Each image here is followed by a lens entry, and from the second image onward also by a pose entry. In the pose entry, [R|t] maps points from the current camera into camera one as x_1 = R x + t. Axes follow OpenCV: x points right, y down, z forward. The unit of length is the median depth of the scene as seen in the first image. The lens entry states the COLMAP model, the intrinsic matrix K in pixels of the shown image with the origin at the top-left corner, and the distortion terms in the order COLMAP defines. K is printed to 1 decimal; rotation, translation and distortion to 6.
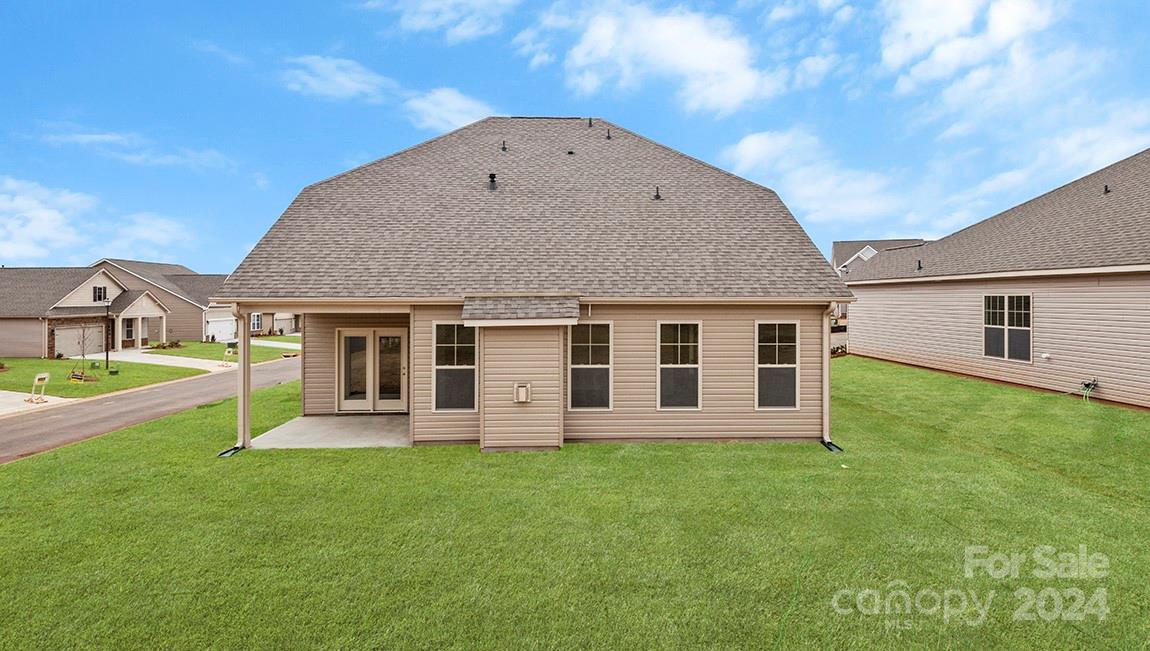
lens RADIAL K [[573.7, 0, 579.8], [0, 573.7, 316.8], [0, 0, 1]] dist [0.009315, -0.002829]
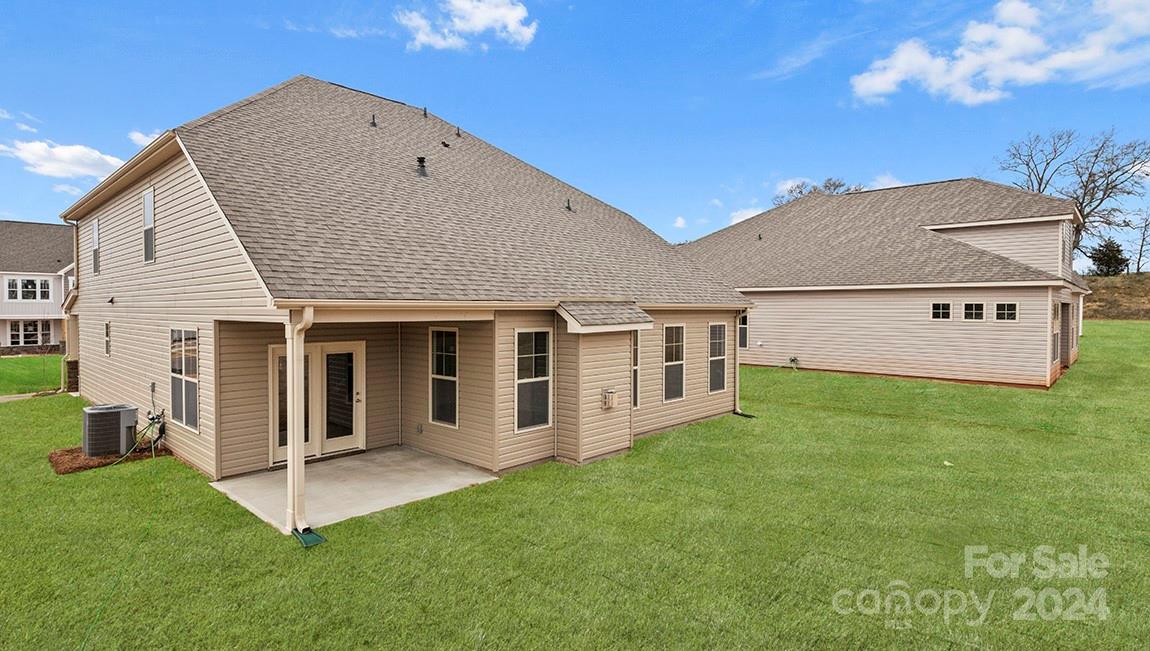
lens RADIAL K [[573.7, 0, 580.0], [0, 573.7, 322.0], [0, 0, 1]] dist [0.009315, -0.002829]
pose [[0.728083, -0.015130, 0.685322, -0.754021], [0.017528, 0.999840, 0.003452, -0.003937], [-0.685264, 0.009499, 0.728232, 0.288000]]
